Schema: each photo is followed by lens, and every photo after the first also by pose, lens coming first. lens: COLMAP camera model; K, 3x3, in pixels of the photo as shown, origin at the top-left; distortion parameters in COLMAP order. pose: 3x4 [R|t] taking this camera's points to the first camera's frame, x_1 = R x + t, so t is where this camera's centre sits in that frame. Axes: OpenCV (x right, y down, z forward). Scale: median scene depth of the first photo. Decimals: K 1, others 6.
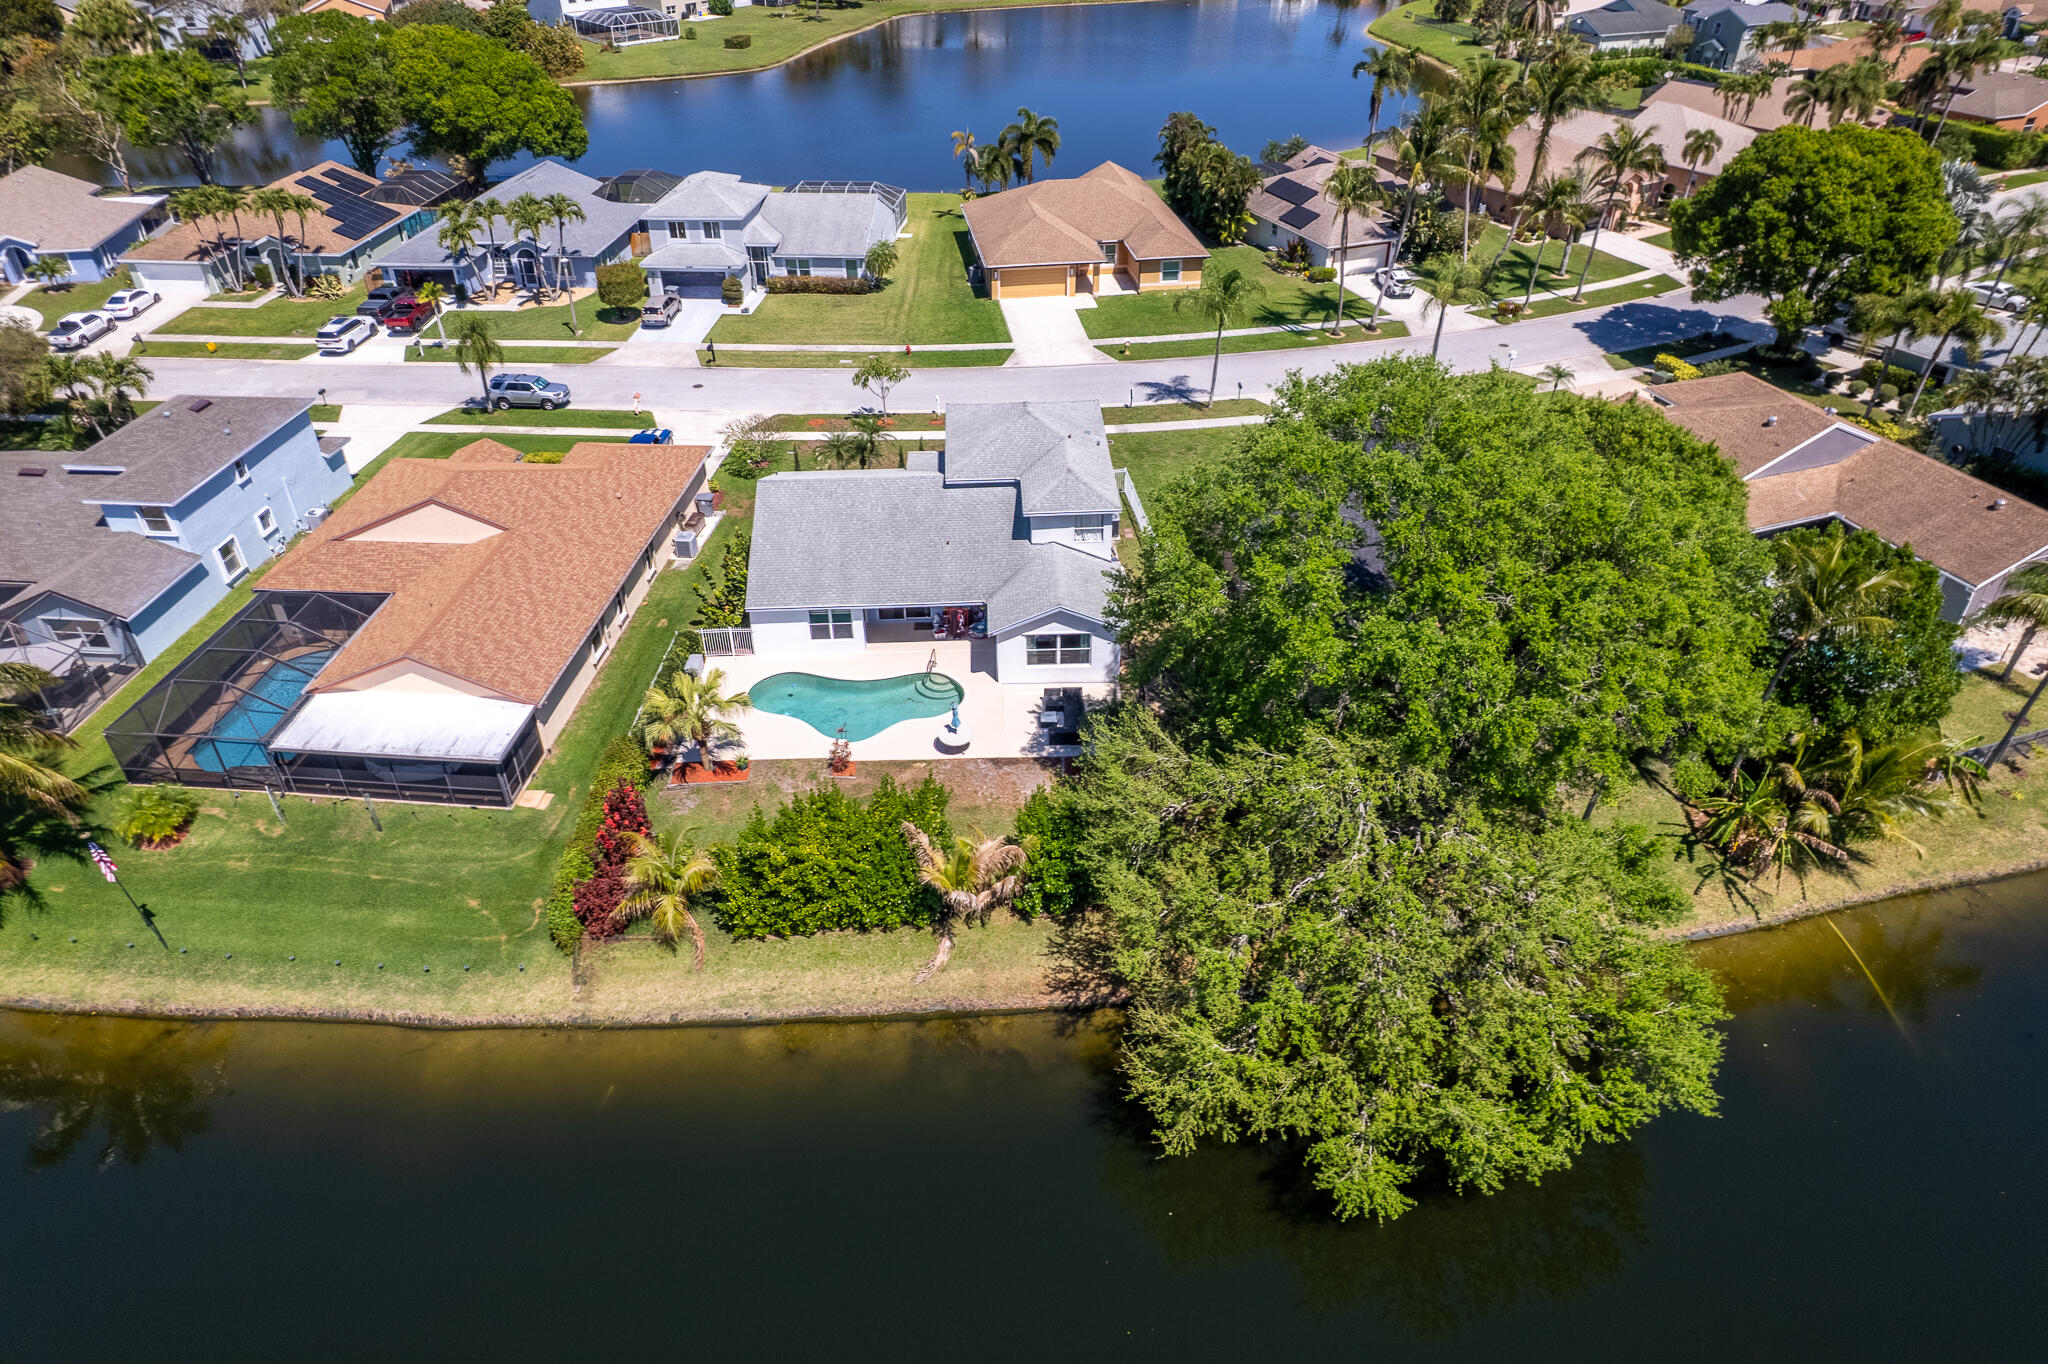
lens RADIAL K [[1322.6, 0, 1029.2], [0, 1322.6, 691.6], [0, 0, 1]] dist [-0.066368, 0.048836]
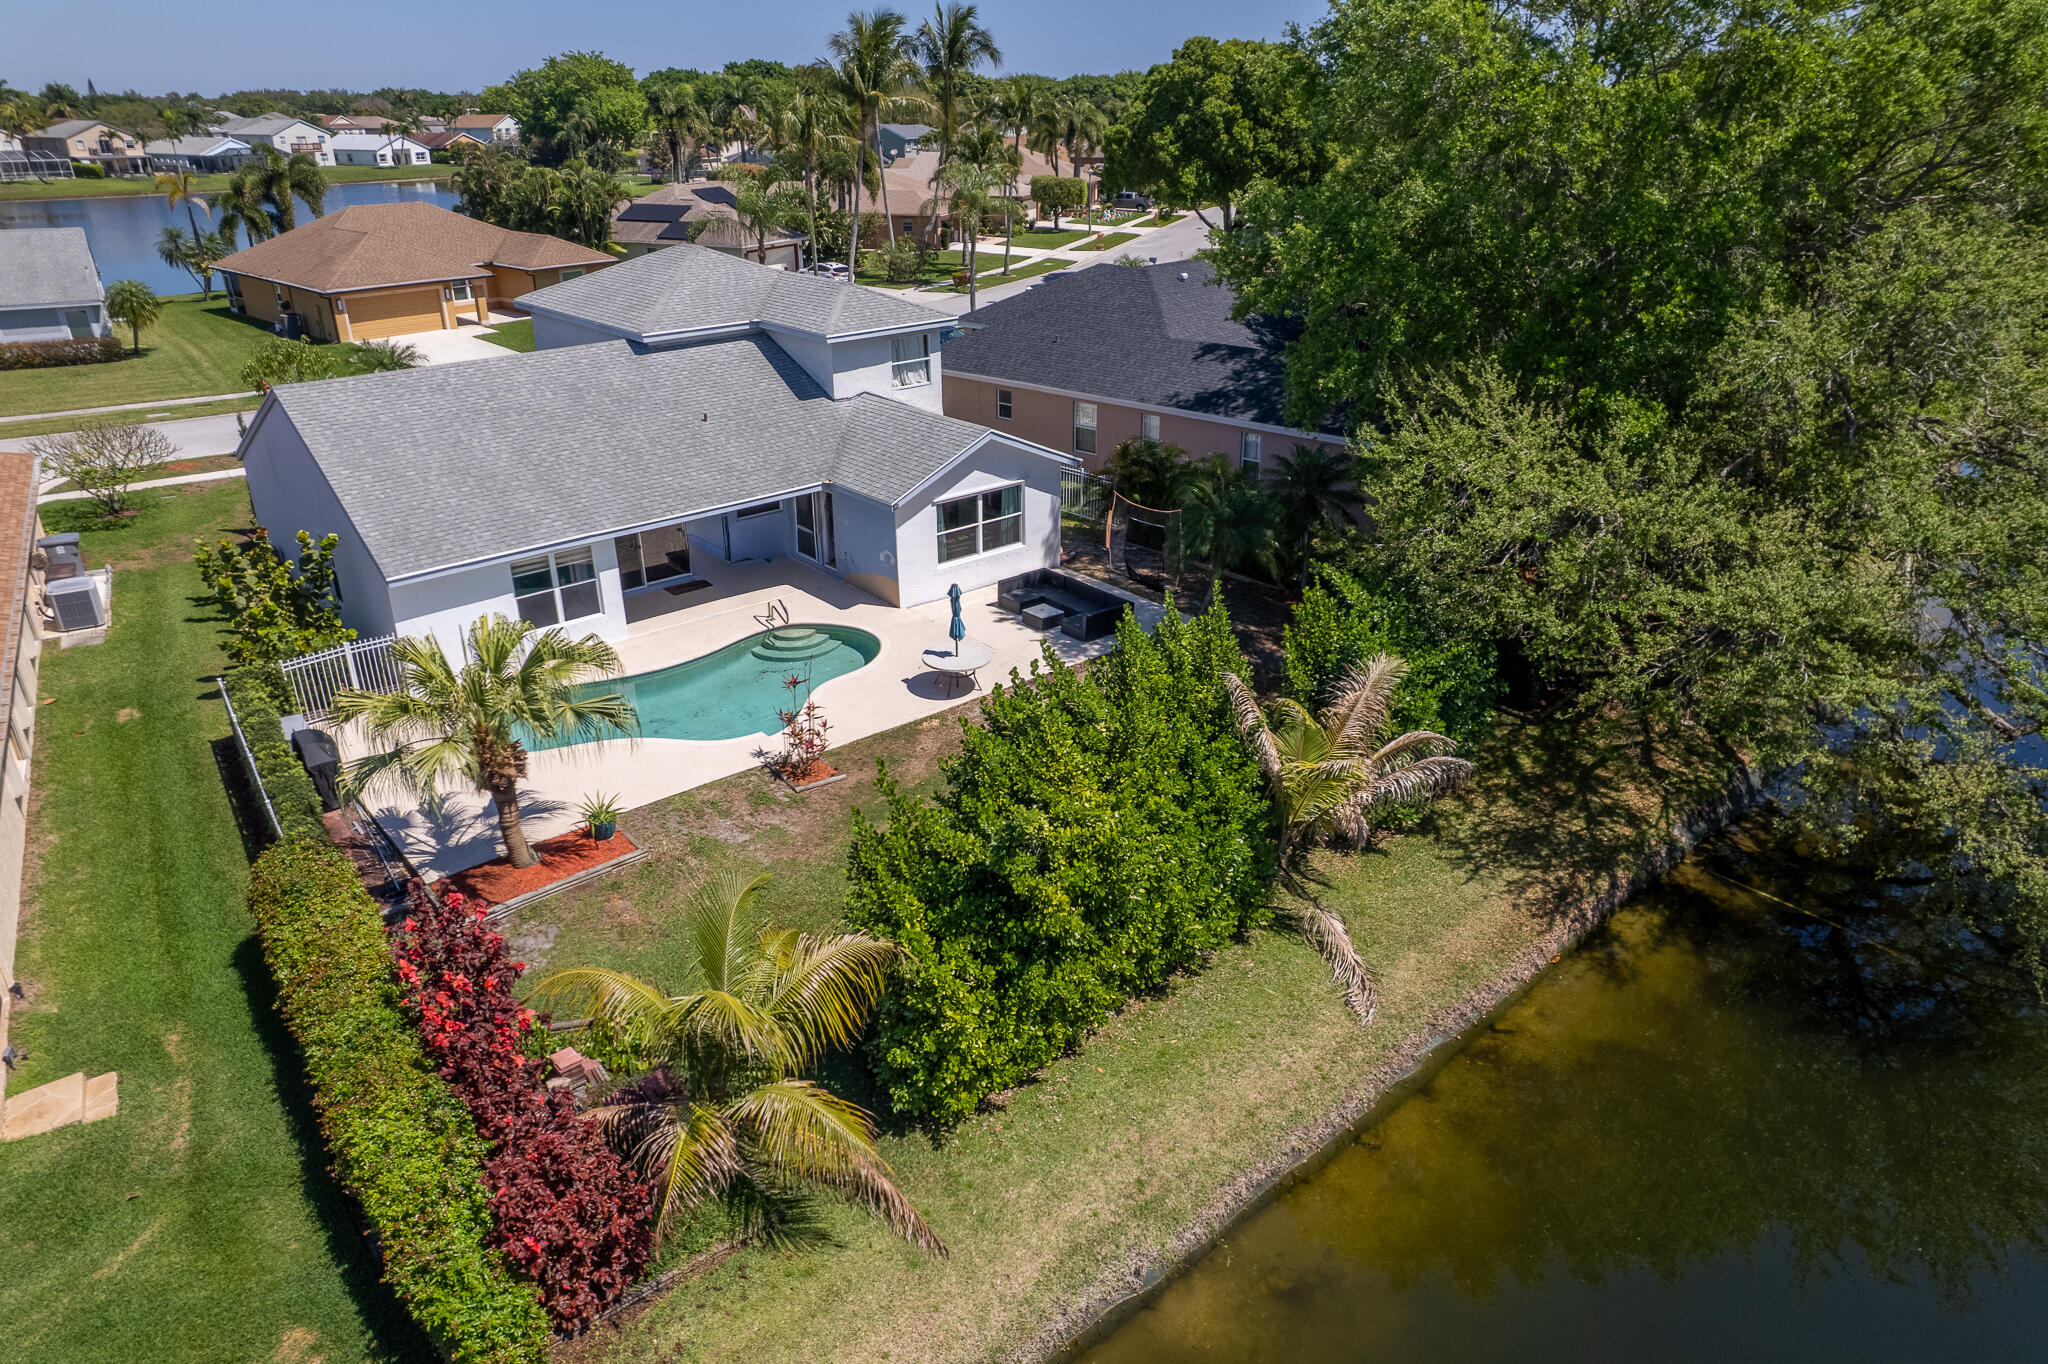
lens RADIAL K [[1322.6, 0, 1039.2], [0, 1322.6, 678.9], [0, 0, 1]] dist [-0.066368, 0.048836]
pose [[0.777959, -0.252469, 0.575360, -0.299315], [0.357452, 0.930929, -0.074827, 0.082118], [-0.516728, 0.263876, 0.814470, 0.504780]]
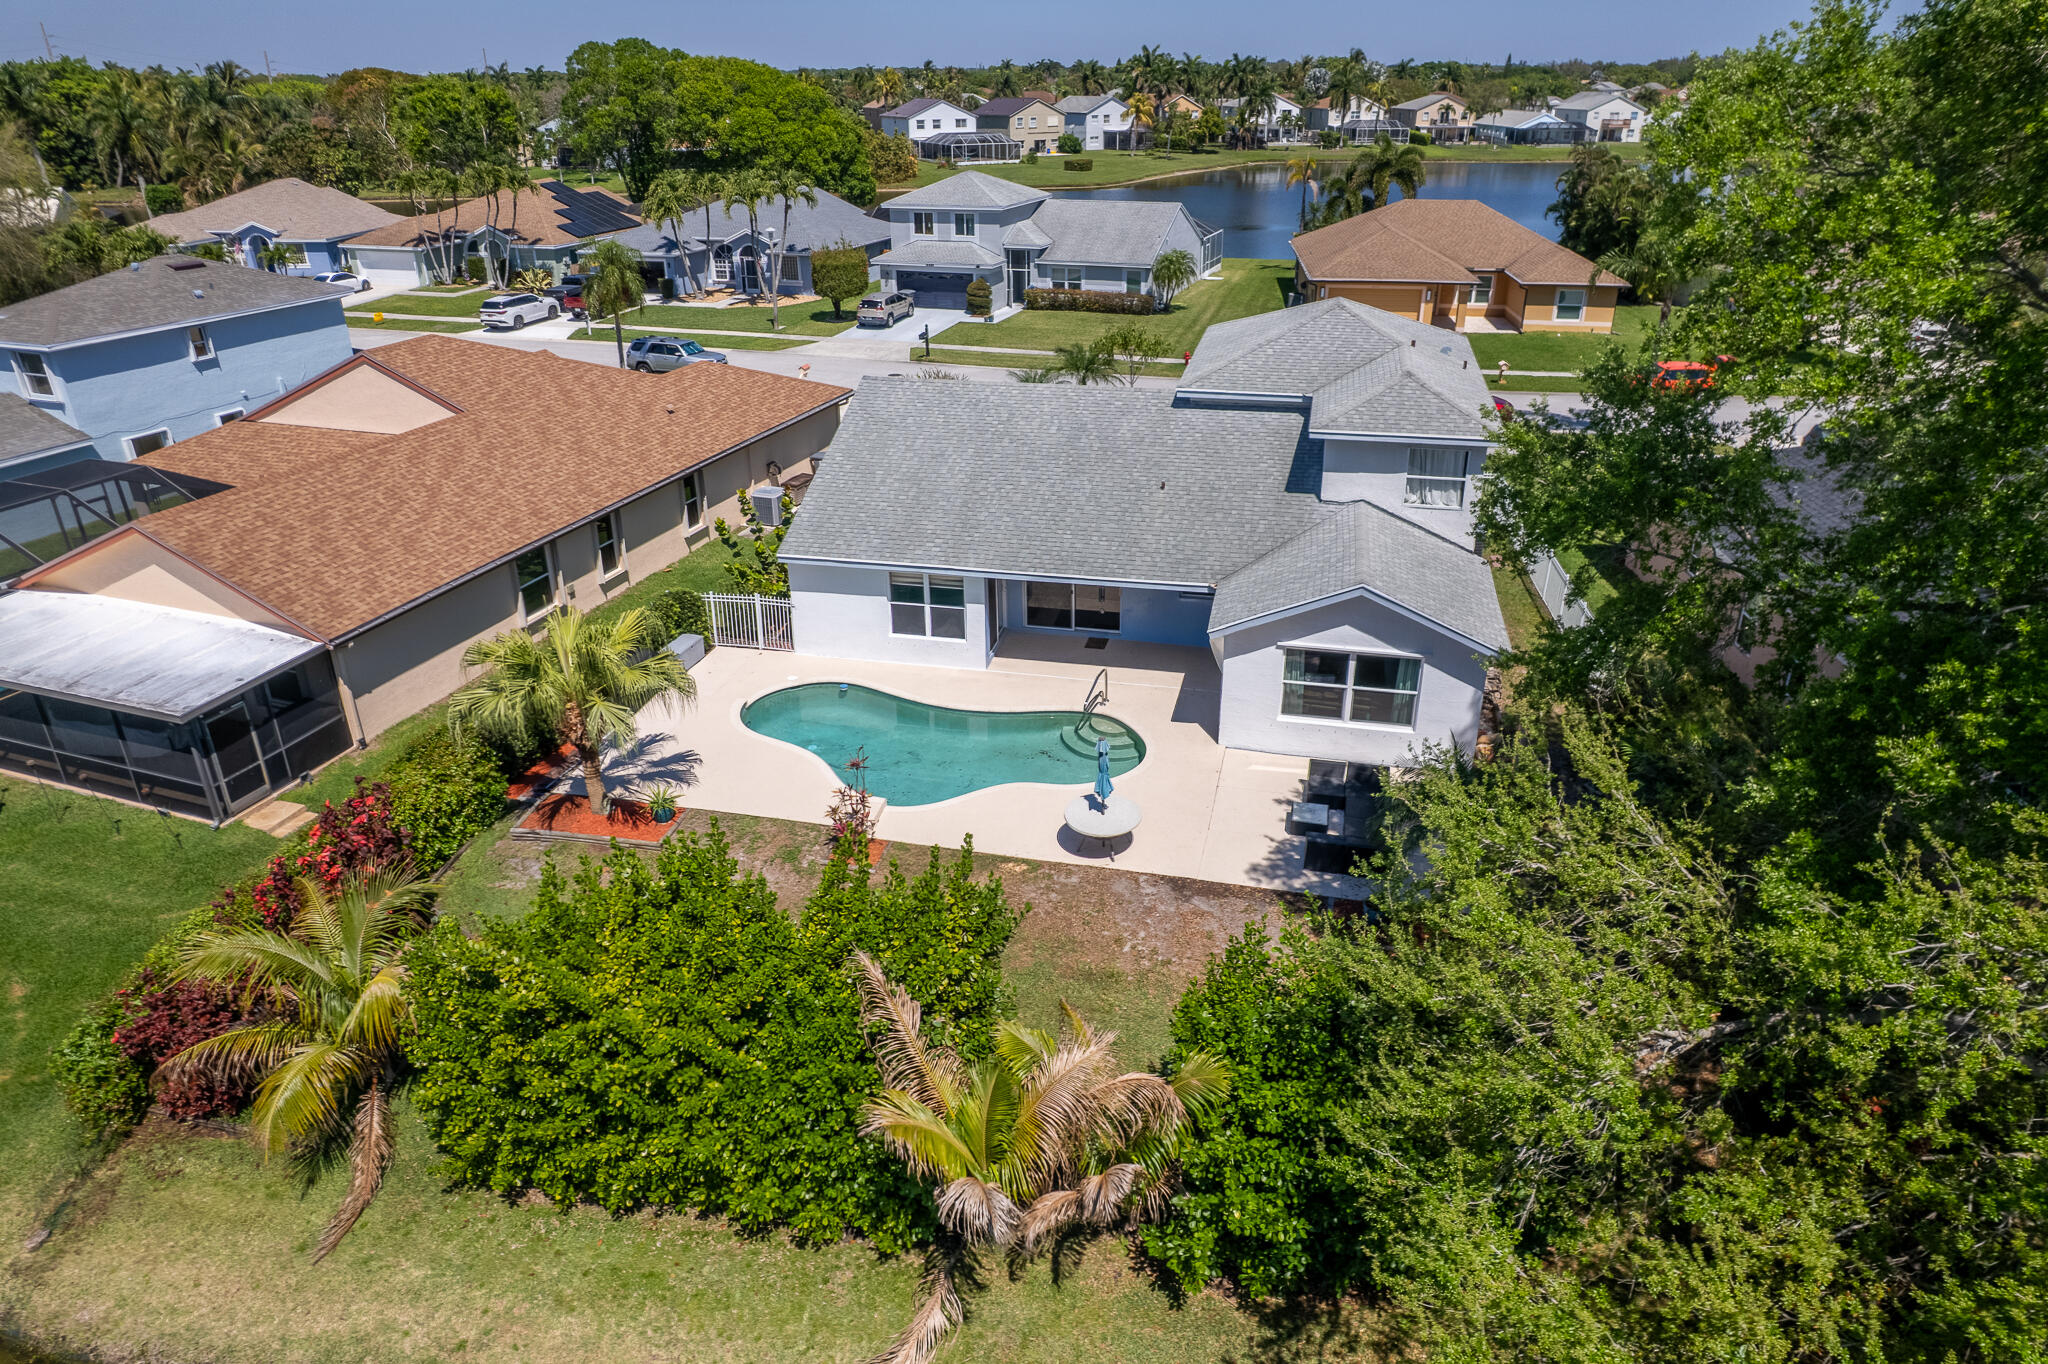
lens RADIAL K [[1322.6, 0, 1020.9], [0, 1322.6, 675.8], [0, 0, 1]] dist [-0.066368, 0.048836]
pose [[0.964203, 0.108647, -0.241885, 0.021291], [-0.148670, 0.976844, -0.153861, 0.054445], [0.219567, 0.184314, 0.958028, 0.486767]]
